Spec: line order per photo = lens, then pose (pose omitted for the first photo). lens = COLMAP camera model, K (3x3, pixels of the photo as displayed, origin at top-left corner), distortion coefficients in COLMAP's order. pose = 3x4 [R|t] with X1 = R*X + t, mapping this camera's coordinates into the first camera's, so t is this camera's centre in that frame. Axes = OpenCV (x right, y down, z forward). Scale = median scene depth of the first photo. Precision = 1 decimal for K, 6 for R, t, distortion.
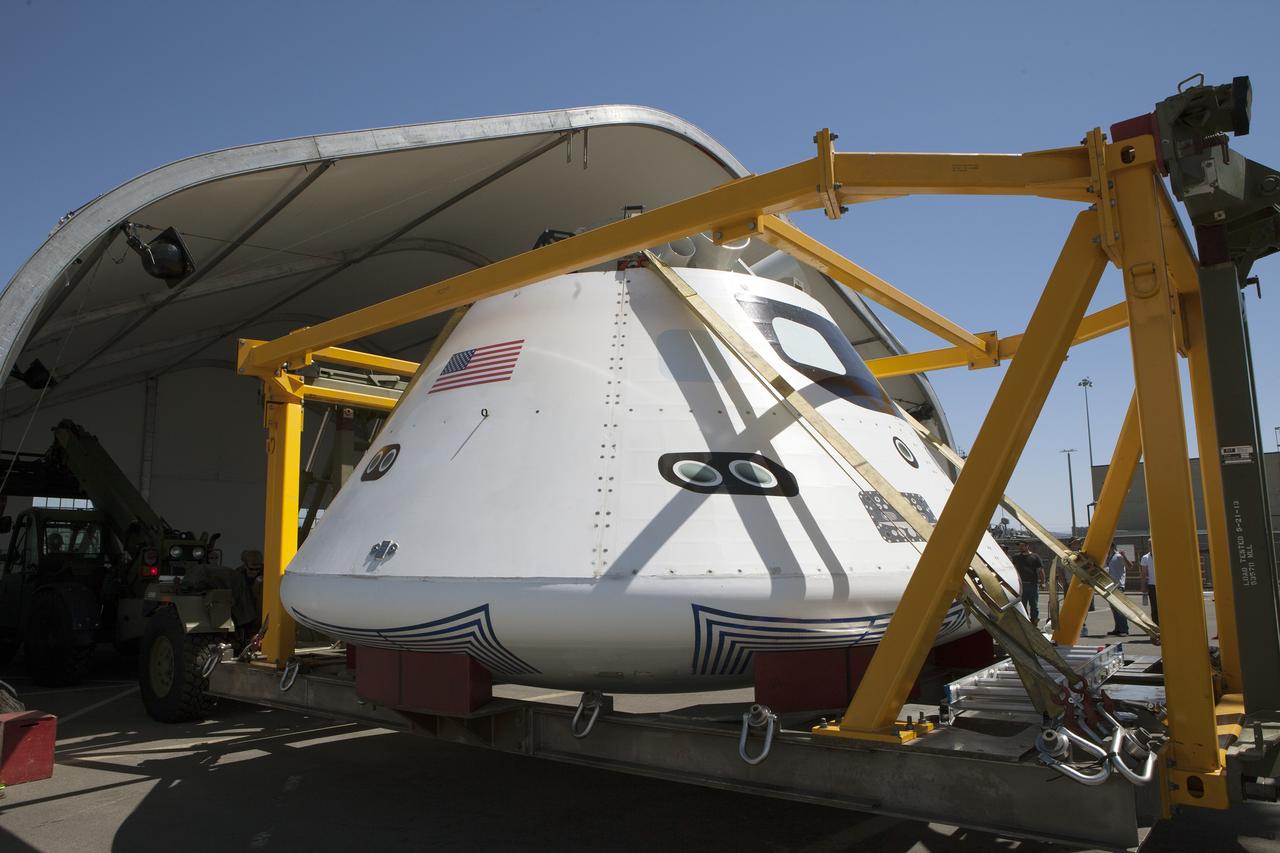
lens RADIAL K [[889.8, 0, 640.0], [0, 889.8, 426.5], [0, 0, 1]] dist [-0.103117, 0.070898]
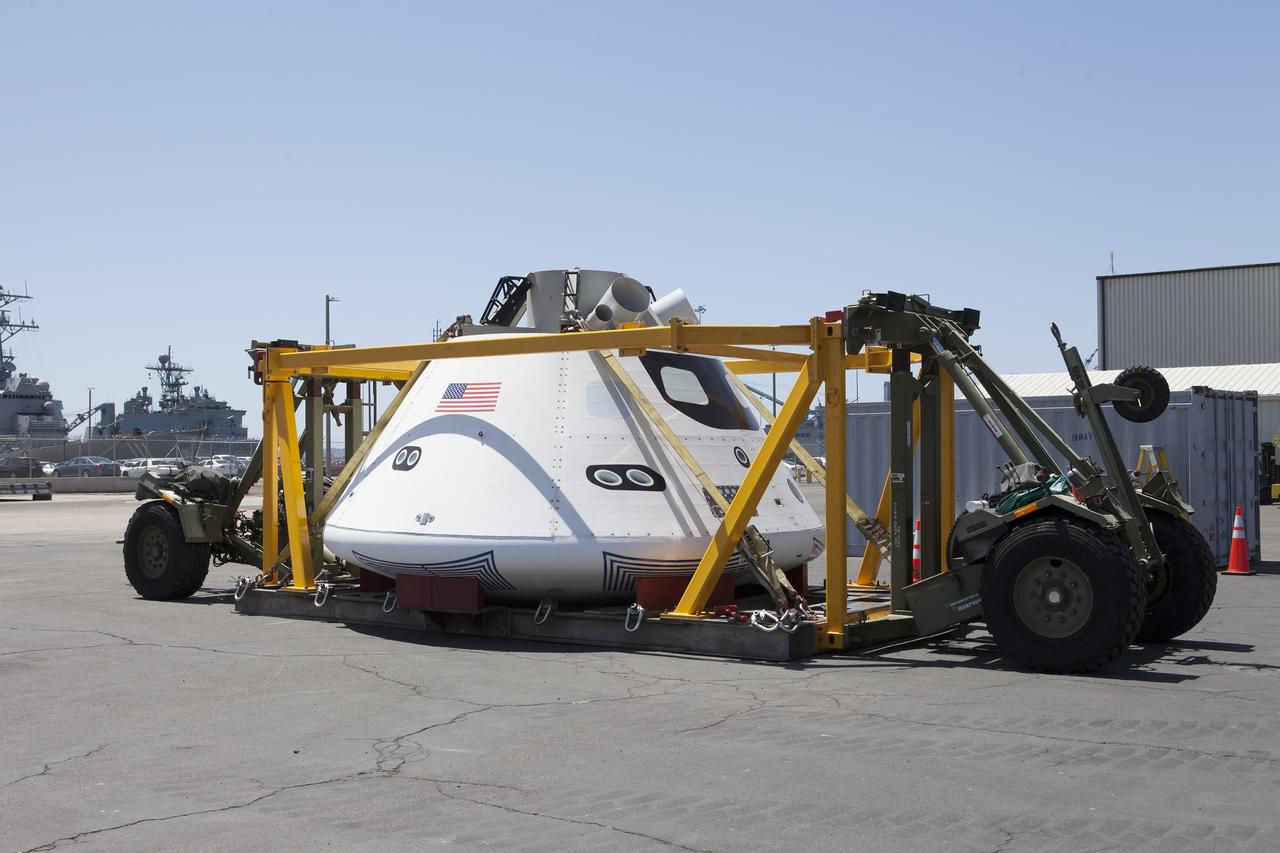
lens RADIAL K [[1552.0, 0, 640.0], [0, 1552.0, 426.5], [0, 0, 1]] dist [-0.018578, -0.020938]
pose [[0.997967, 0.015180, 0.061900, -0.069060], [-0.023232, 0.991043, 0.131509, -0.489519], [-0.059349, -0.132680, 0.989380, -2.195053]]
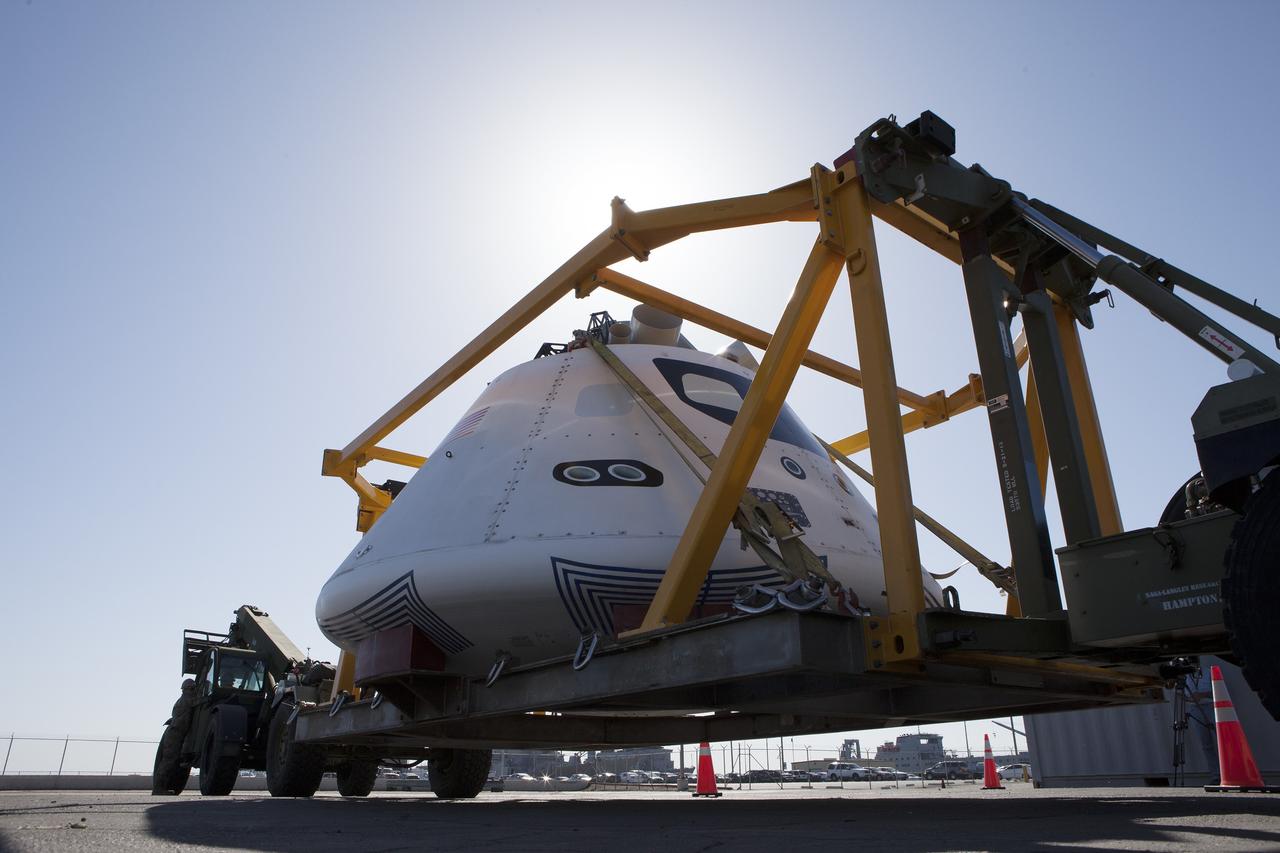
lens RADIAL K [[889.8, 0, 640.0], [0, 889.8, 426.5], [0, 0, 1]] dist [-0.103117, 0.070898]
pose [[0.970317, -0.090314, -0.224340, 0.473780], [0.034074, 0.969452, -0.242902, 0.323351], [0.239424, 0.228047, 0.943753, -0.218311]]
